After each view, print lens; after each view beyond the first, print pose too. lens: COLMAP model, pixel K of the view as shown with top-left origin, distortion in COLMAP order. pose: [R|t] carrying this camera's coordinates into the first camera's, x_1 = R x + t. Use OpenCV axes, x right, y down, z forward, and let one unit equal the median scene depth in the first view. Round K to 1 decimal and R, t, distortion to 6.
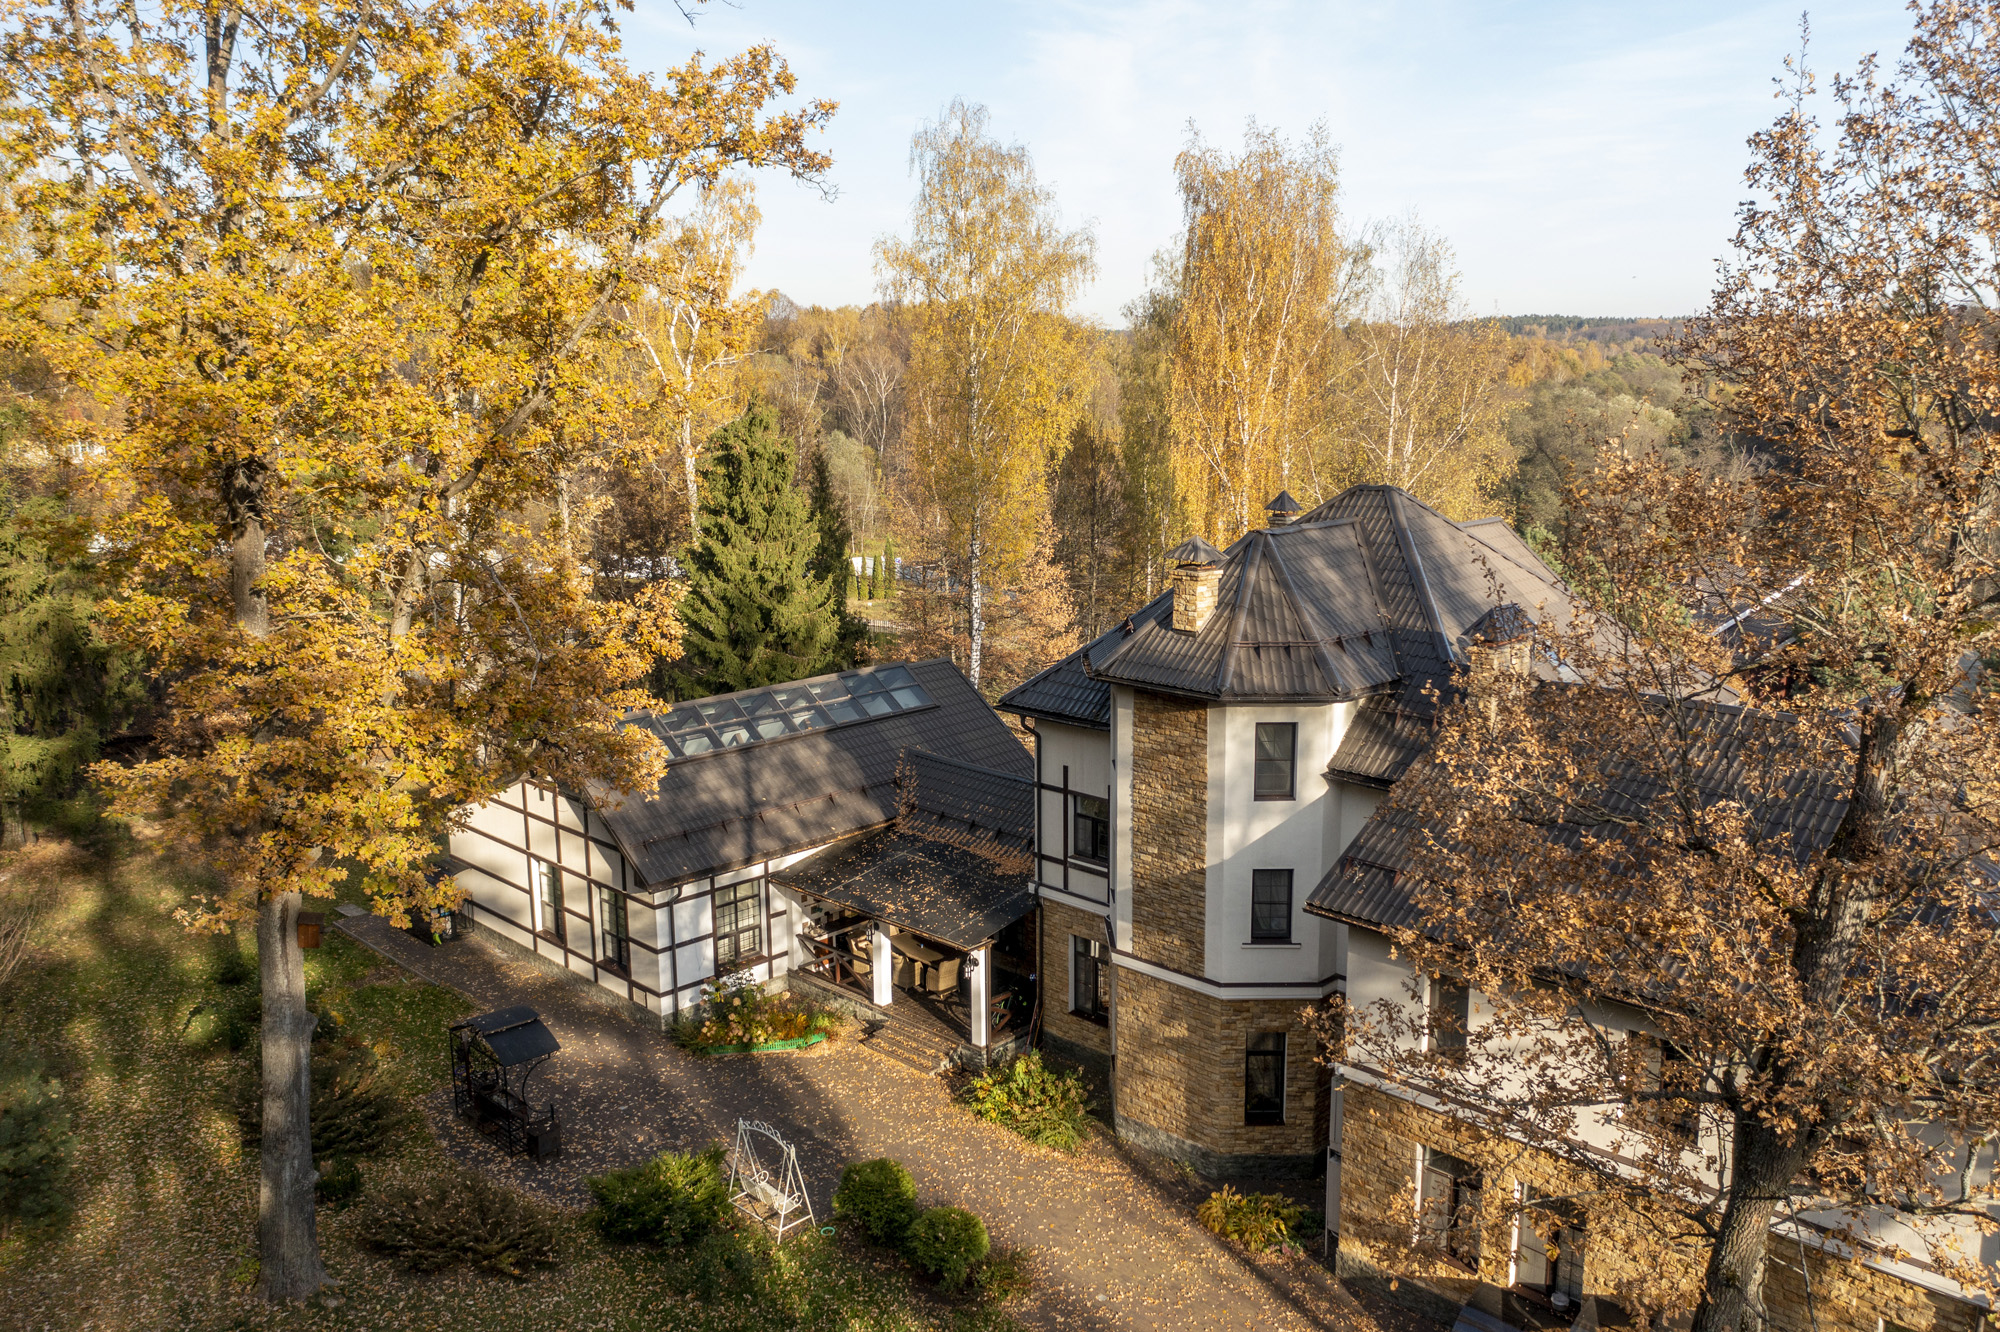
lens RADIAL K [[1598.6, 0, 1000.0], [0, 1598.6, 666.0], [0, 0, 1]] dist [-0.015606, 0.004330]
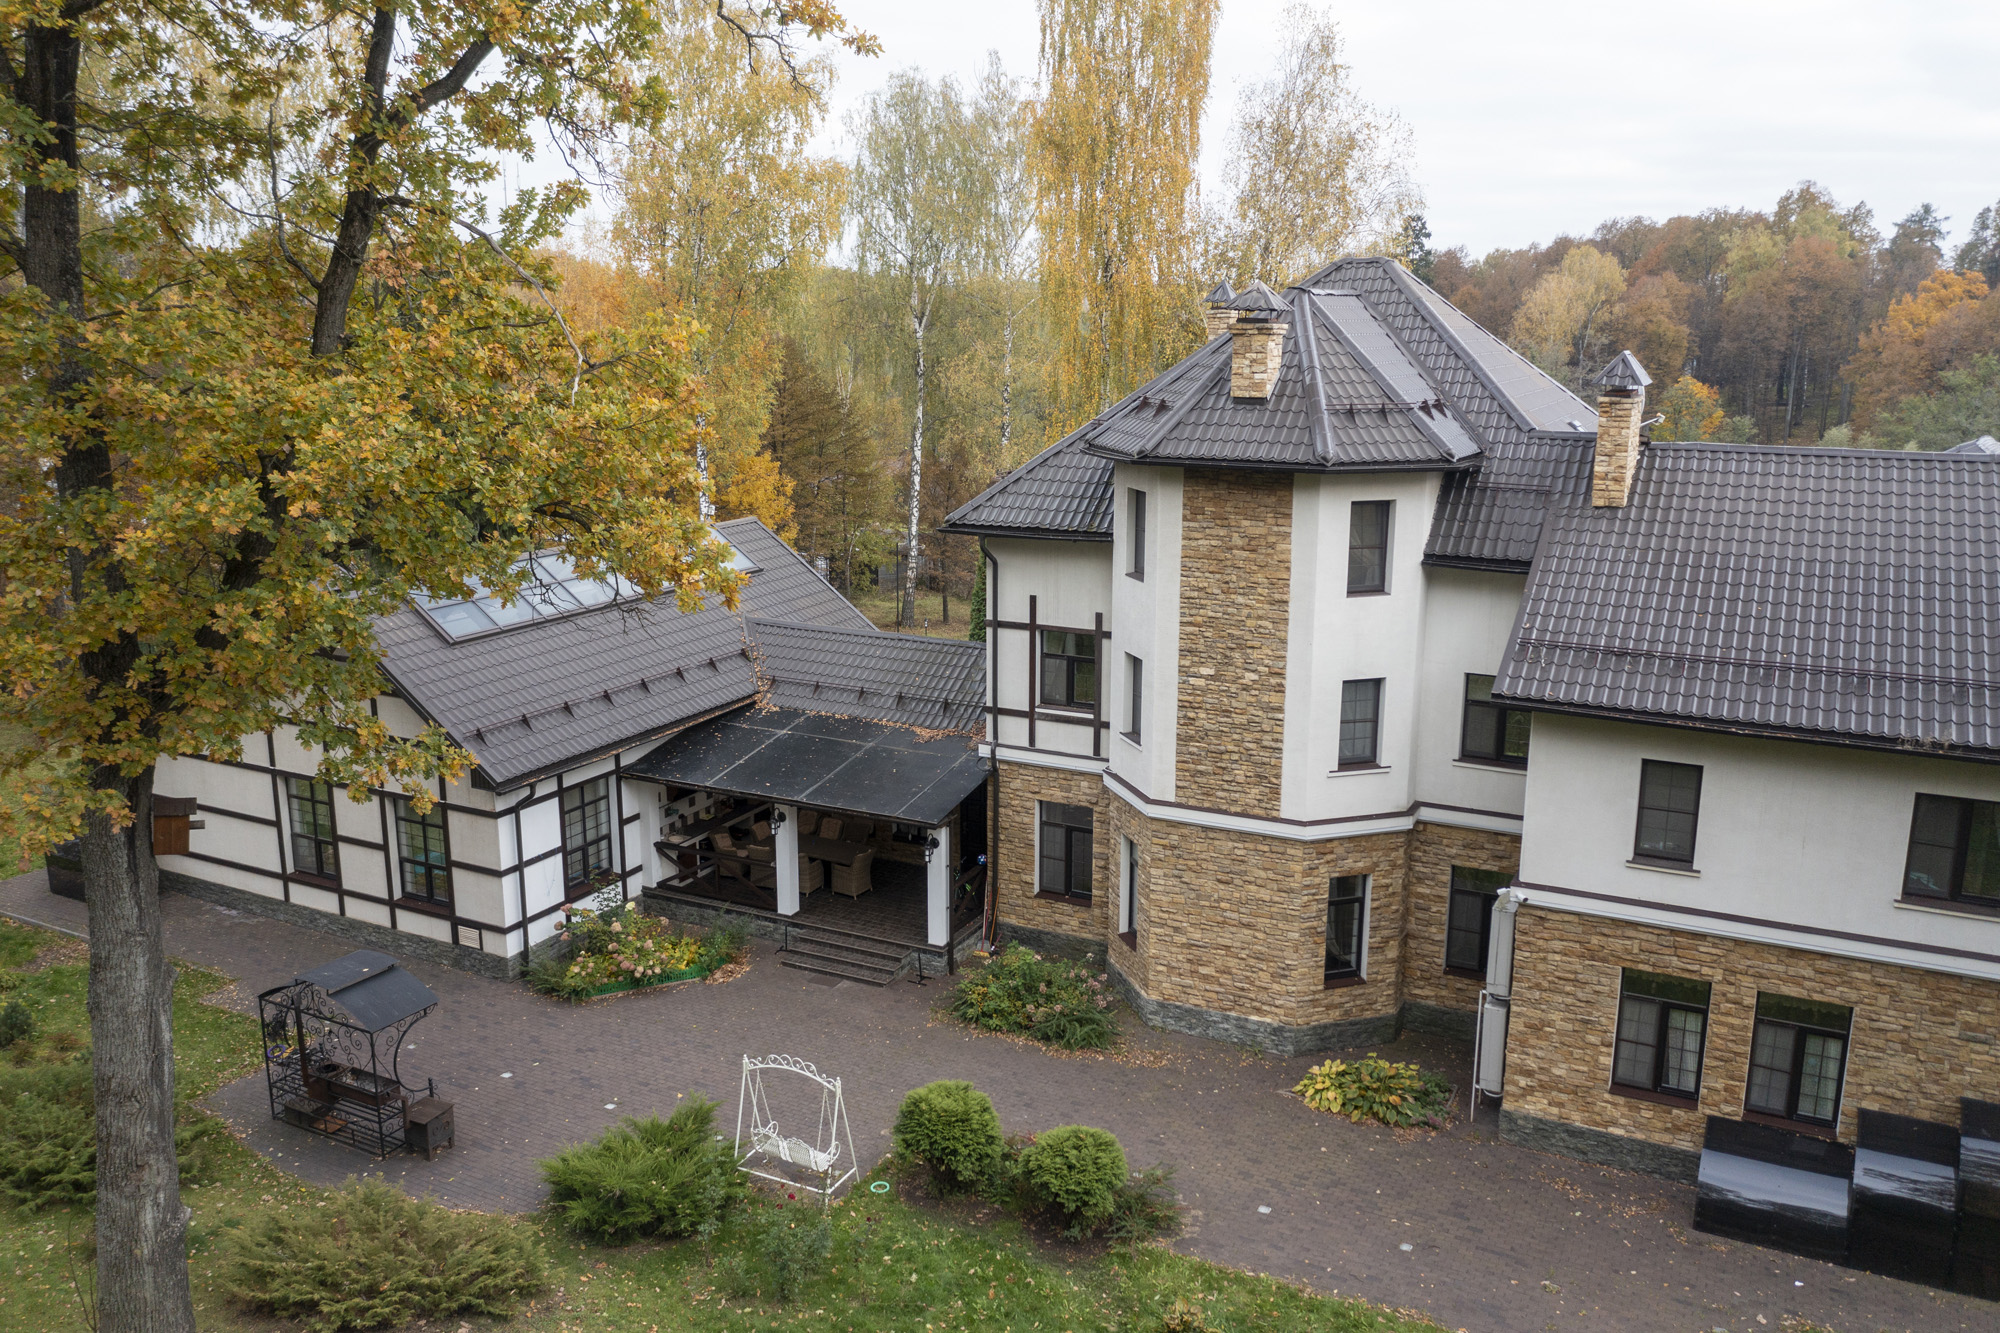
lens RADIAL K [[1570.2, 0, 1000.0], [0, 1570.2, 666.5], [0, 0, 1]] dist [-0.013701, -0.001559]
pose [[0.951674, -0.055369, 0.302078, -0.242851], [0.048205, 0.998352, 0.031125, 0.079436], [-0.303303, -0.015059, 0.952775, 0.250974]]
